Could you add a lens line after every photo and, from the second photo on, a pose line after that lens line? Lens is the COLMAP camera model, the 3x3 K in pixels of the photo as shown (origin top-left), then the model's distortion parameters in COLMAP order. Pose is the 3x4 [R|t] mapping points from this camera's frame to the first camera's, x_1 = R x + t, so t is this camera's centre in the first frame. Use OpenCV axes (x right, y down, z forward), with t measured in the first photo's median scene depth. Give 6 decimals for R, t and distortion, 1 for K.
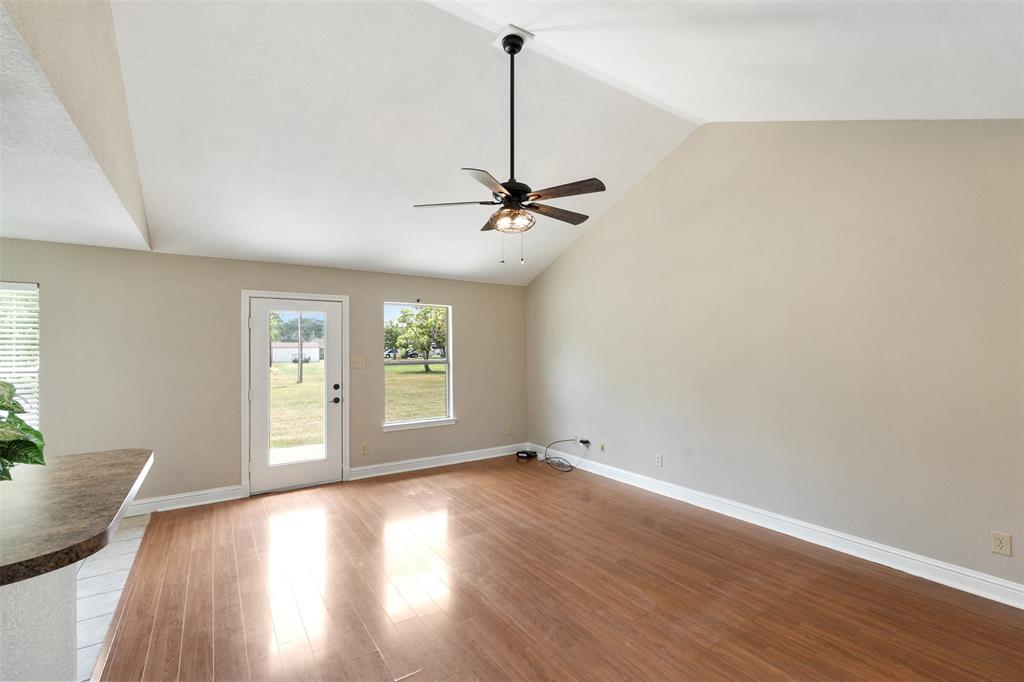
lens RADIAL K [[453.7, 0, 506.1], [0, 453.7, 342.8], [0, 0, 1]] dist [0.000470, 0.000124]
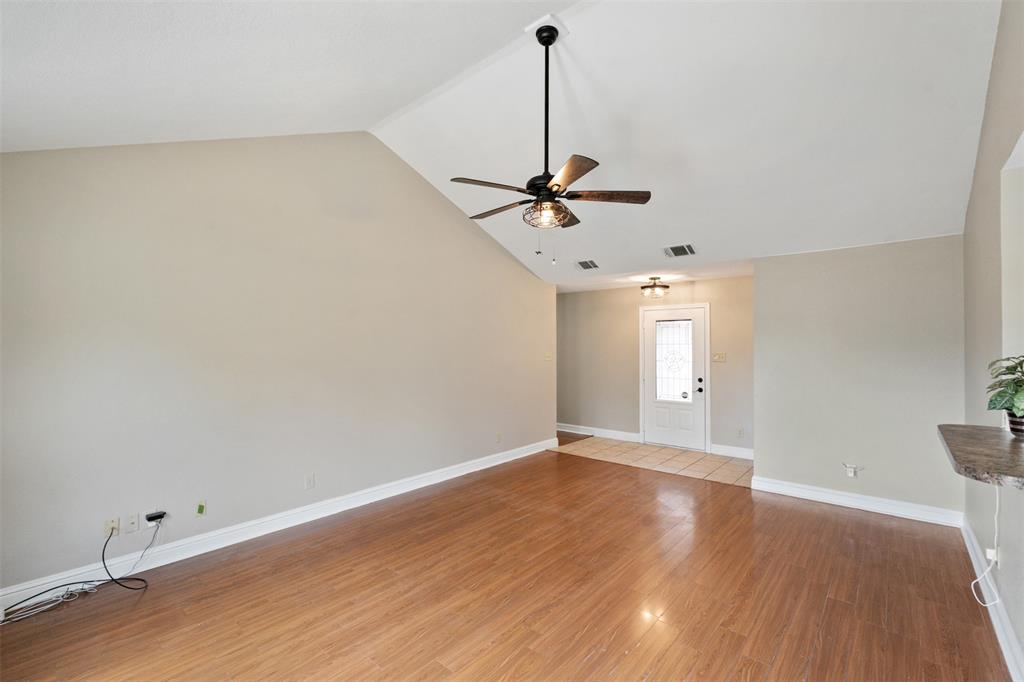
lens RADIAL K [[453.7, 0, 515.2], [0, 453.7, 346.2], [0, 0, 1]] dist [0.000470, 0.000124]
pose [[-0.292076, 0.009539, 0.956348, -0.535097], [-0.008890, 0.999880, -0.012688, 0.013955], [-0.956354, -0.012208, -0.291956, 0.810649]]
